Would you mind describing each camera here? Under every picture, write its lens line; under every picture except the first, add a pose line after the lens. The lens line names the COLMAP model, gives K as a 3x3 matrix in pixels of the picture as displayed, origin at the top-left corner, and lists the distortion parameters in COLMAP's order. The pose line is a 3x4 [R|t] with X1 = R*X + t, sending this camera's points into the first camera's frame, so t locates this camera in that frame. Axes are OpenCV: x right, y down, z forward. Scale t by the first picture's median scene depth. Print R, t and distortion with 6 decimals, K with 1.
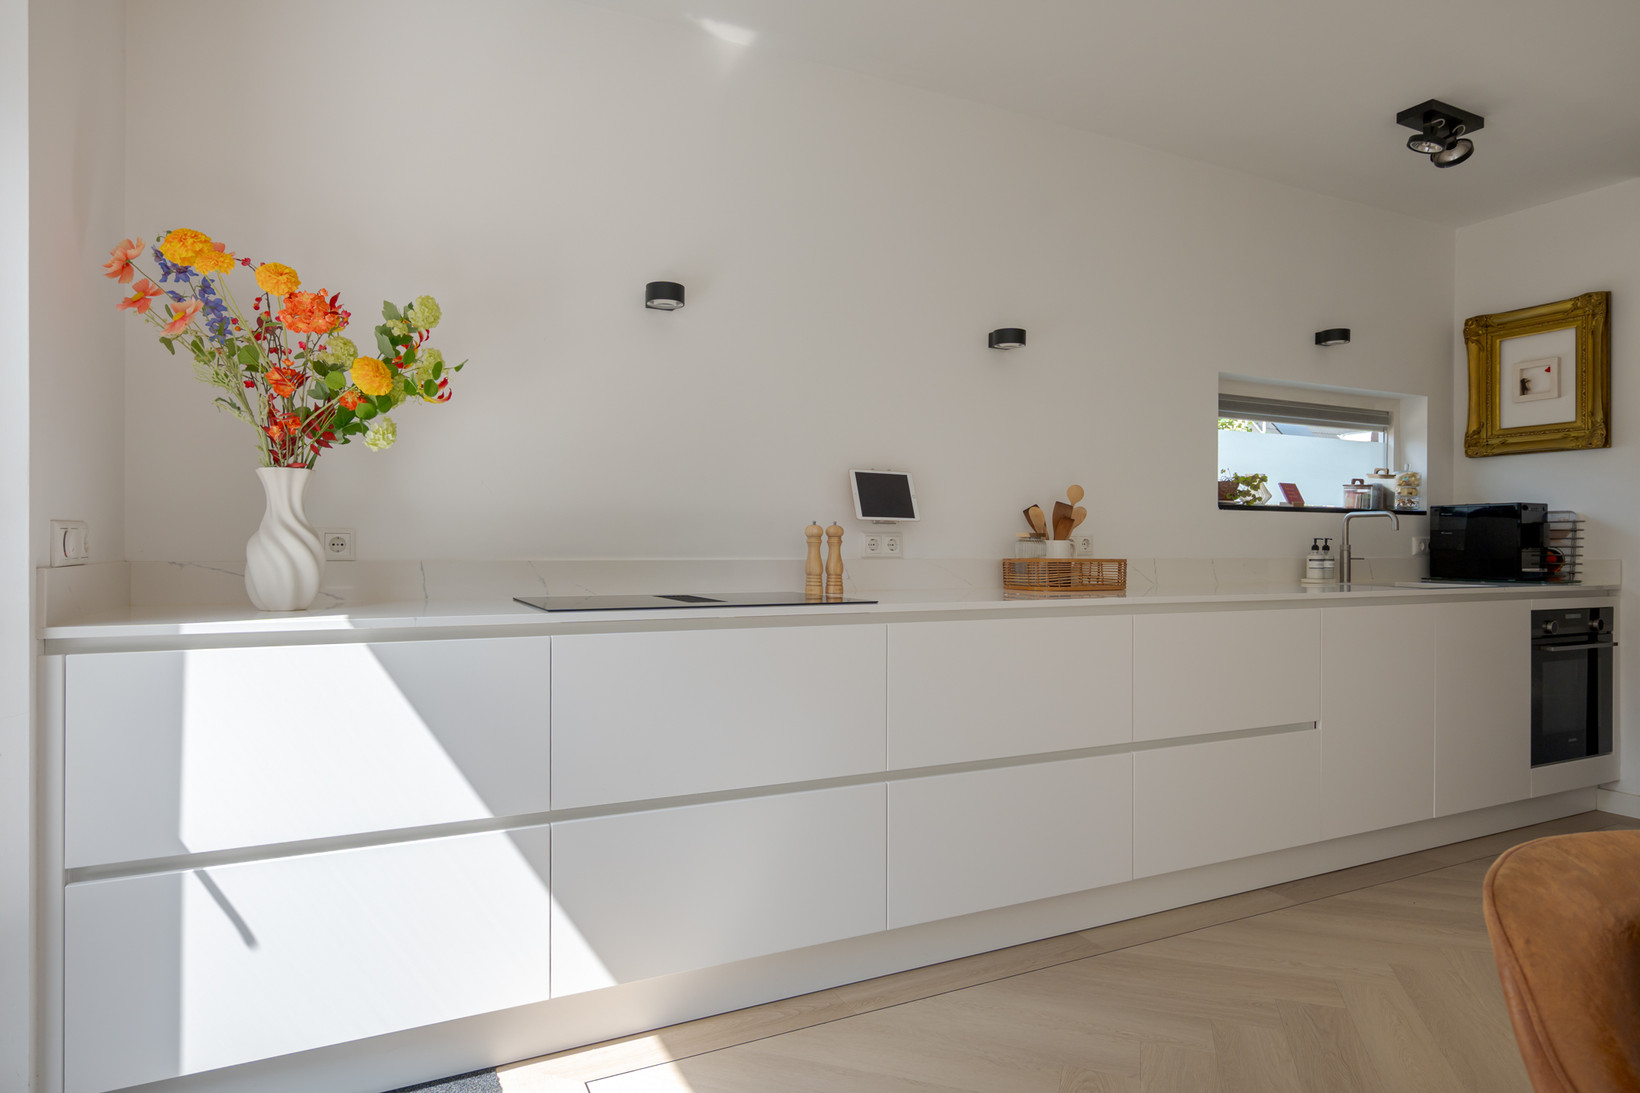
lens RADIAL K [[944.3, 0, 824.0], [0, 944.3, 538.6], [0, 0, 1]] dist [0.001808, 0.002292]
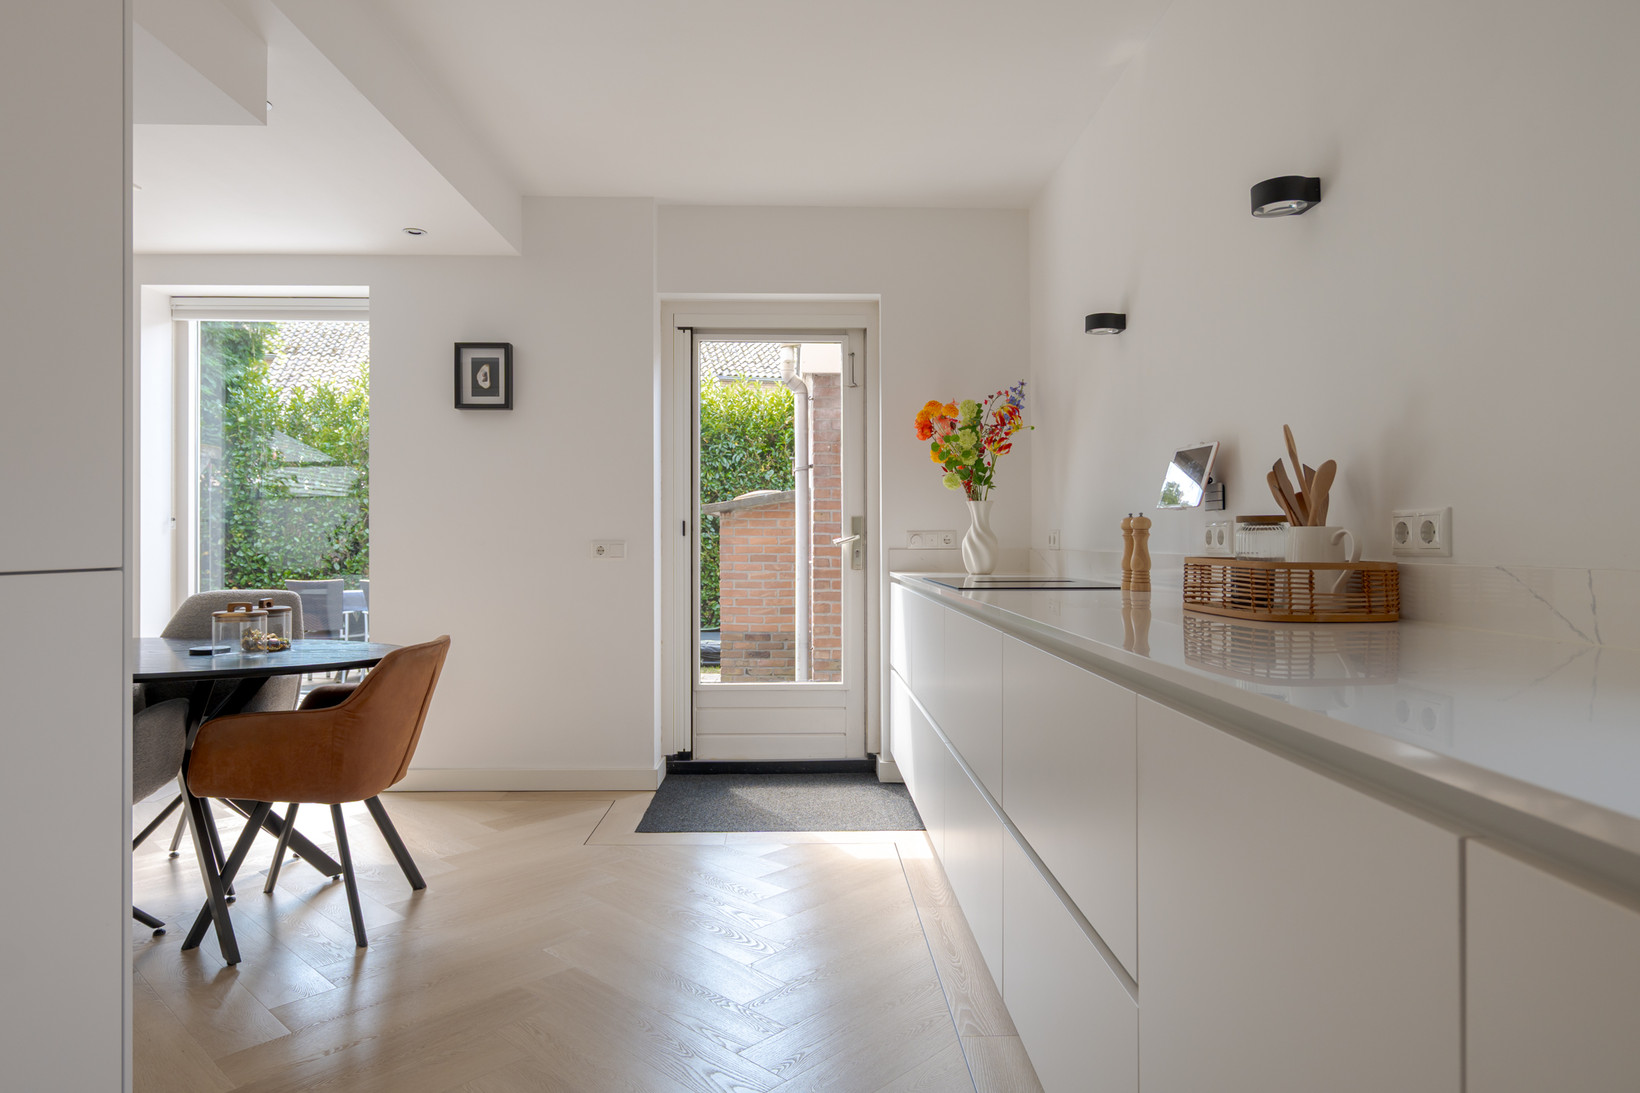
lens RADIAL K [[1004.2, 0, 807.8], [0, 1004.2, 536.2], [0, 0, 1]] dist [-0.005226, 0.000515]
pose [[-0.441234, -0.006553, -0.897368, 0.718404], [0.008709, 0.999895, -0.011584, 0.009386], [0.897350, -0.012926, -0.441131, 0.801904]]
